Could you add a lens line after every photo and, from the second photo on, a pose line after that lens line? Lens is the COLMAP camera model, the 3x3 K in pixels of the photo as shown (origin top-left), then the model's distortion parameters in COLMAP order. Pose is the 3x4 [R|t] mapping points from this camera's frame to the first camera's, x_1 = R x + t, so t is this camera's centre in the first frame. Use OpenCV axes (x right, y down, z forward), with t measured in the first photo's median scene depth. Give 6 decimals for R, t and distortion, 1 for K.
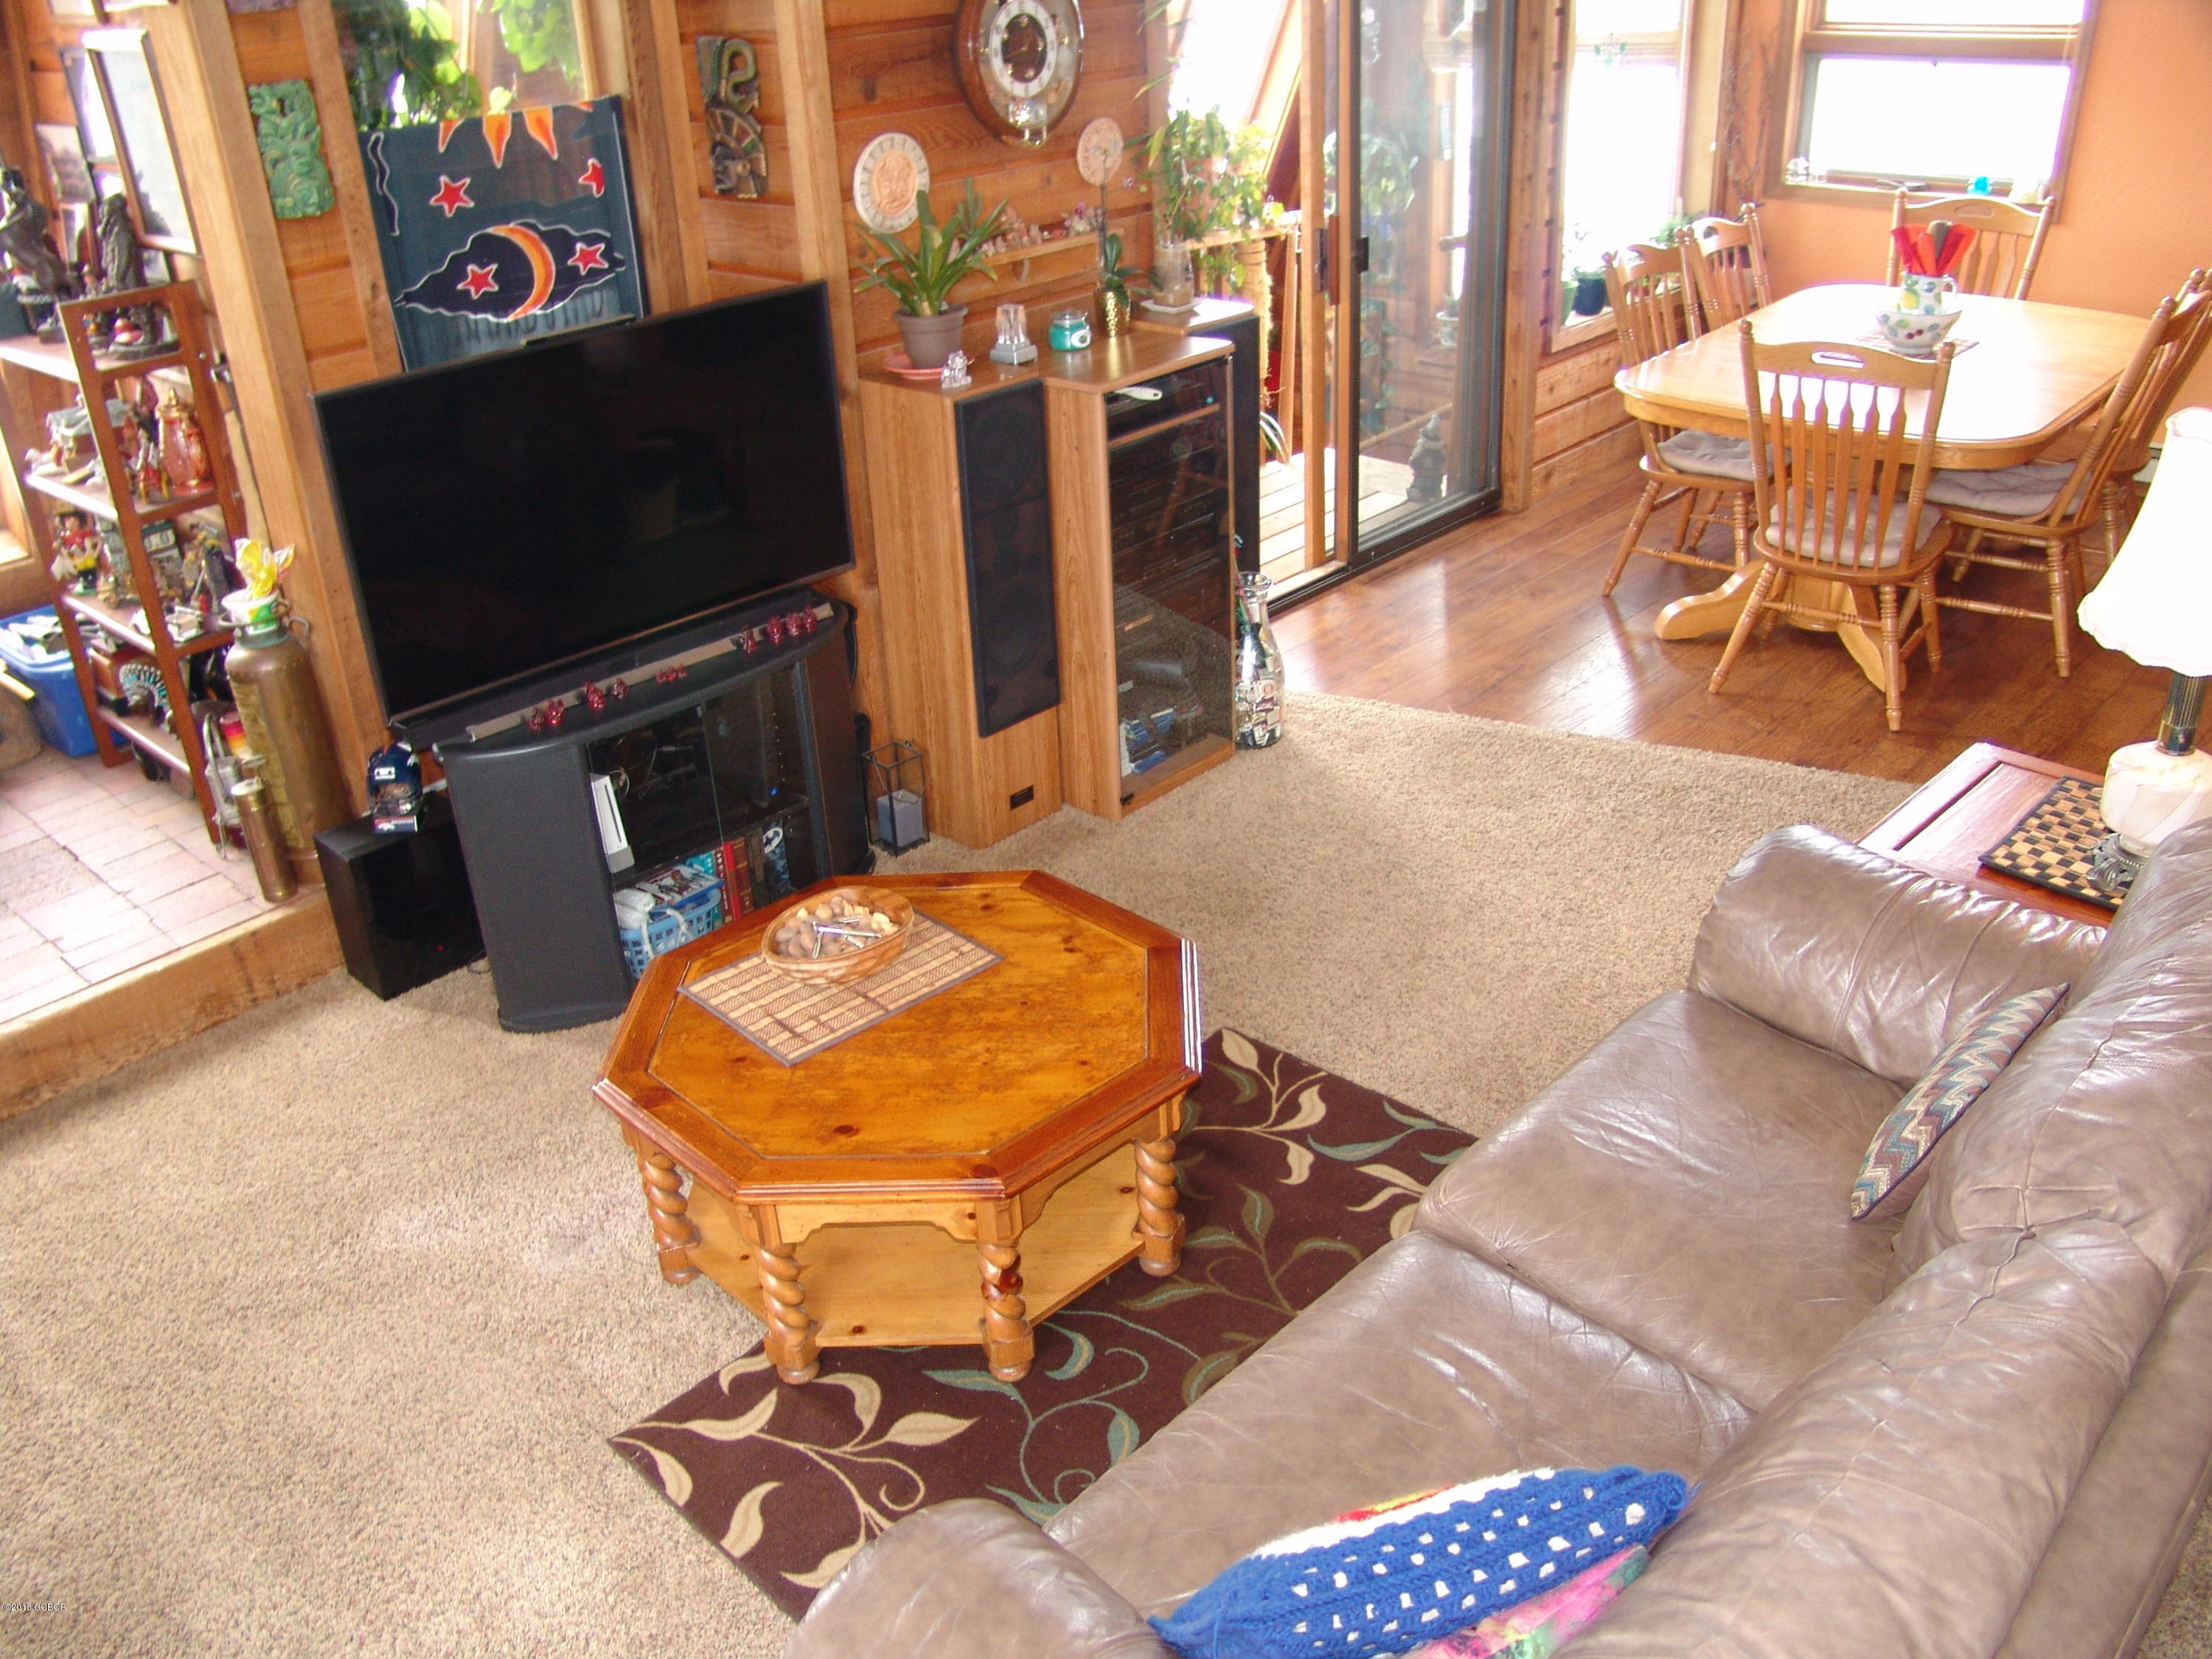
lens RADIAL K [[1819.9, 0, 1105.7], [0, 1819.9, 830.4], [0, 0, 1]] dist [-0.166826, 0.128296]
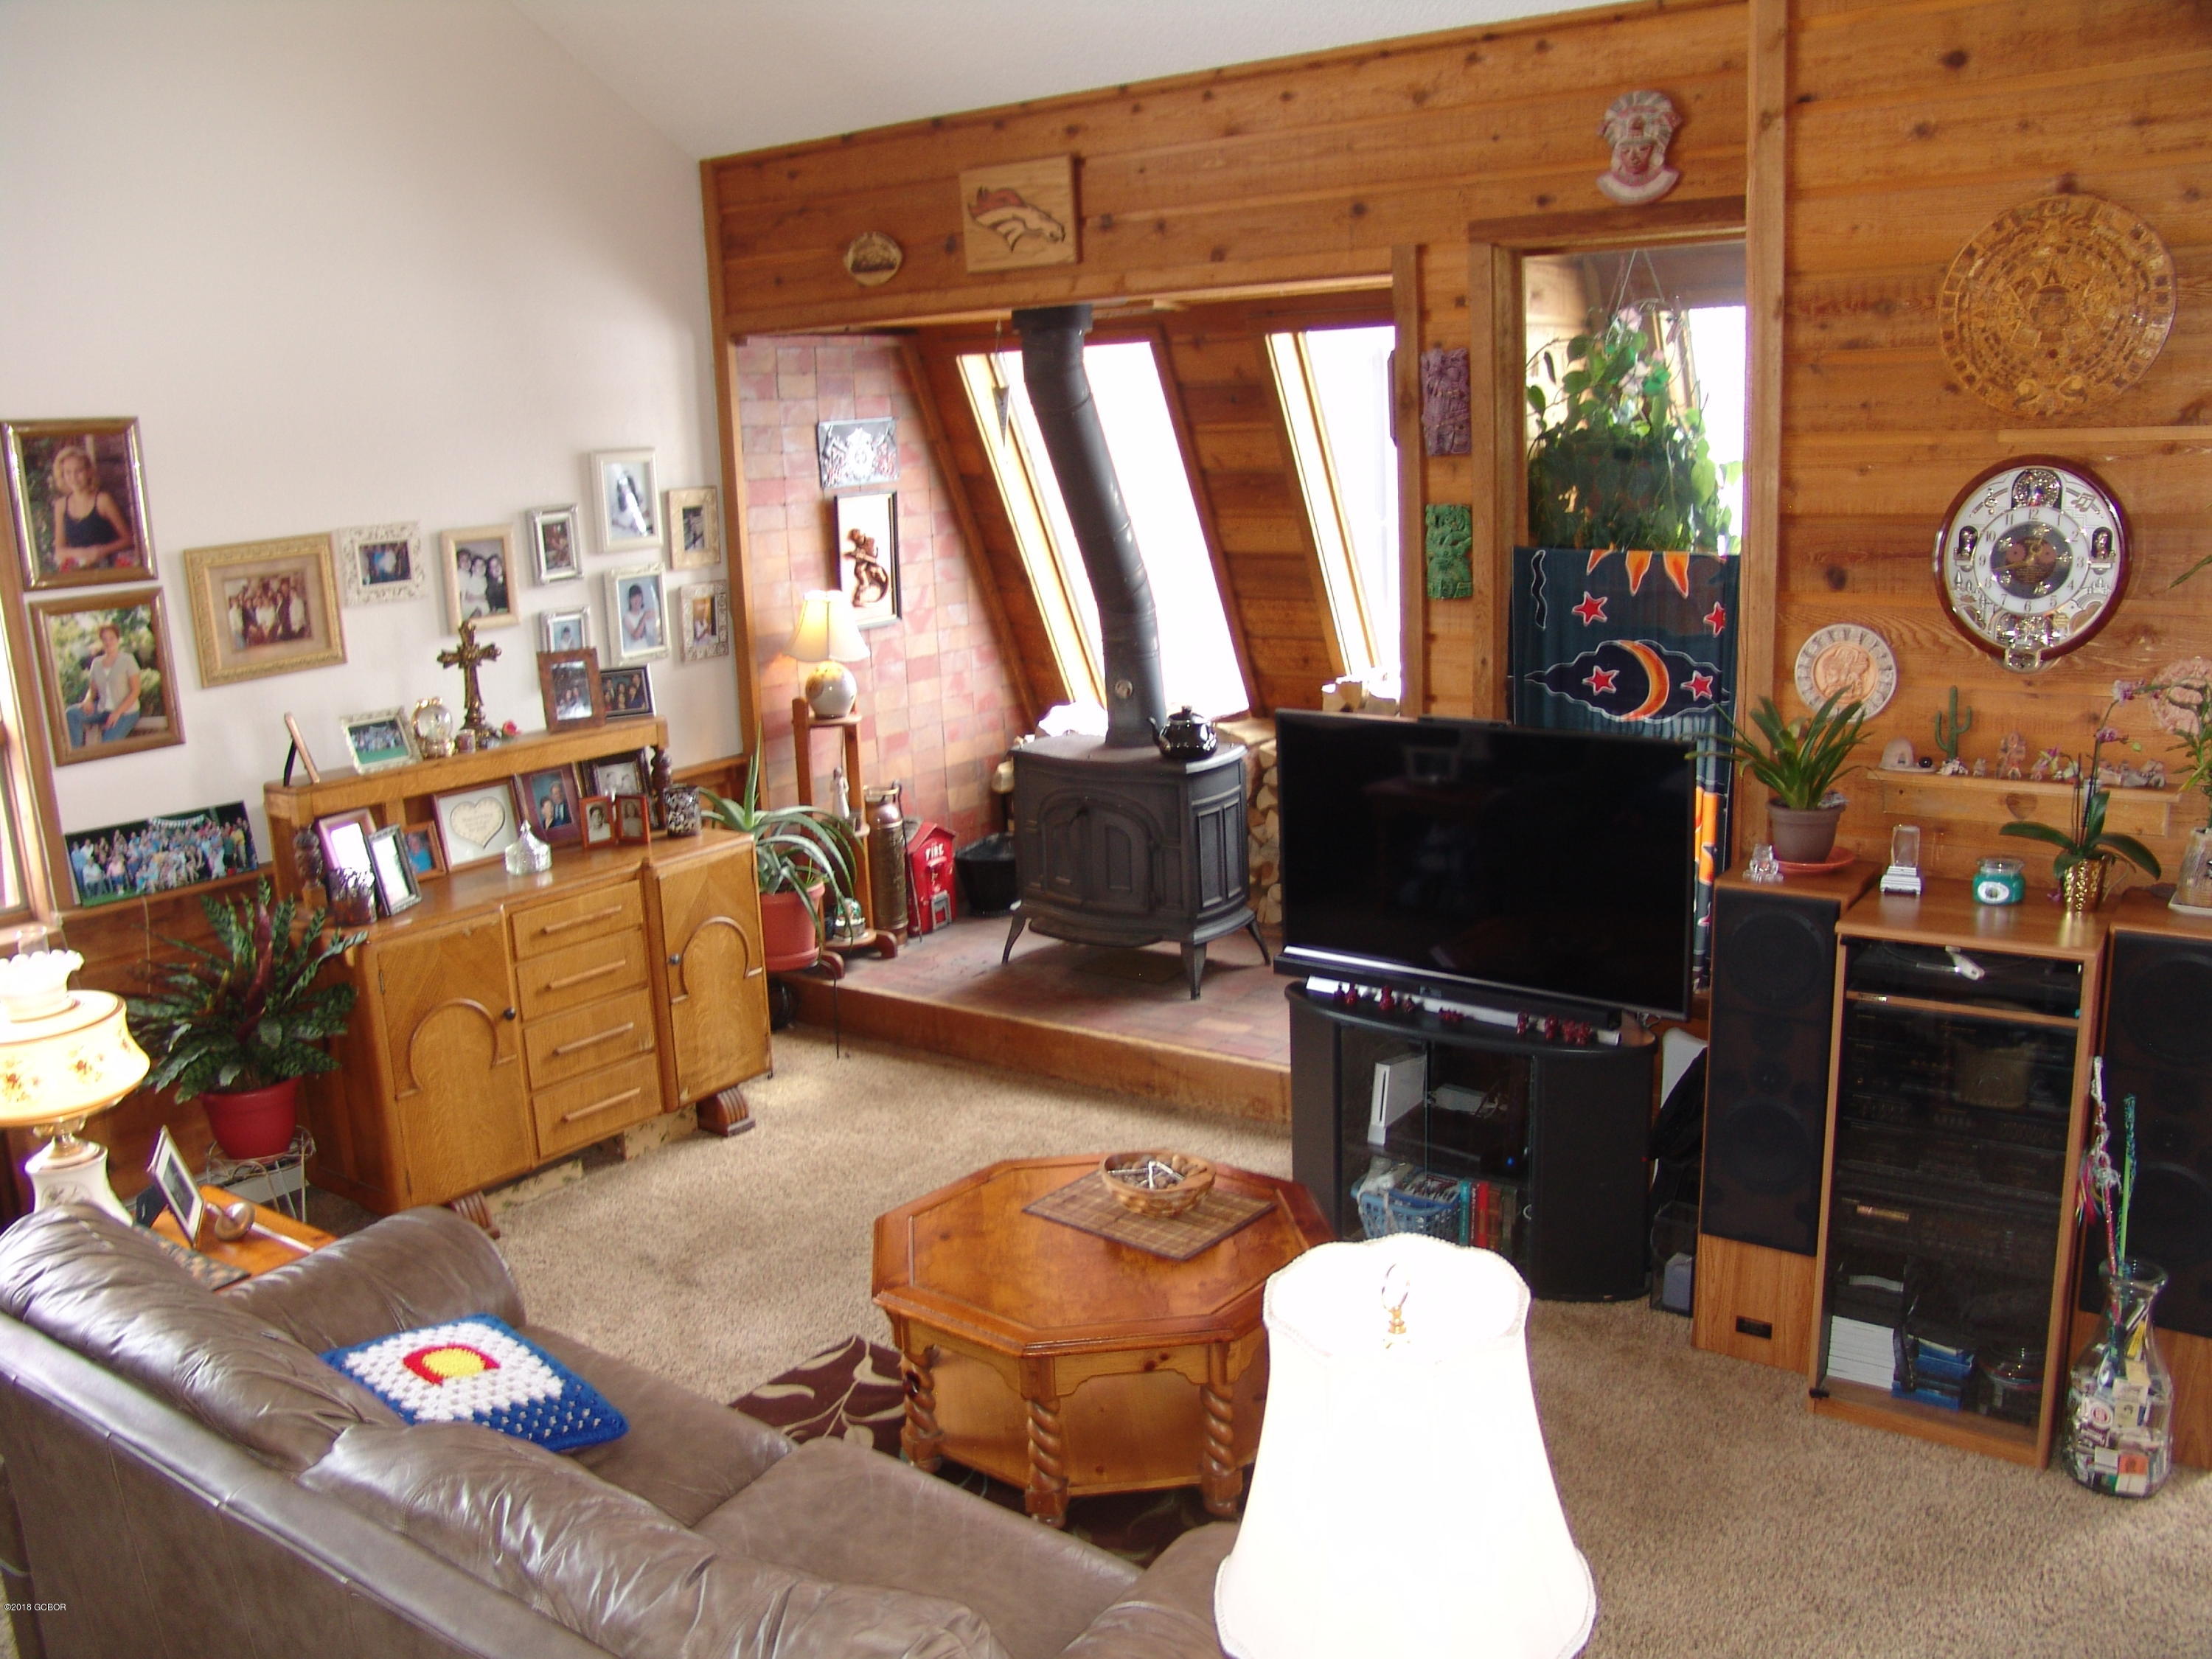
lens RADIAL K [[1819.9, 0, 1107.3], [0, 1819.9, 832.4], [0, 0, 1]] dist [-0.166826, 0.128296]
pose [[0.129690, 0.252287, -0.958922, 0.786525], [-0.429446, 0.885972, 0.175013, -0.286167], [0.893732, 0.389108, 0.223245, 0.461970]]
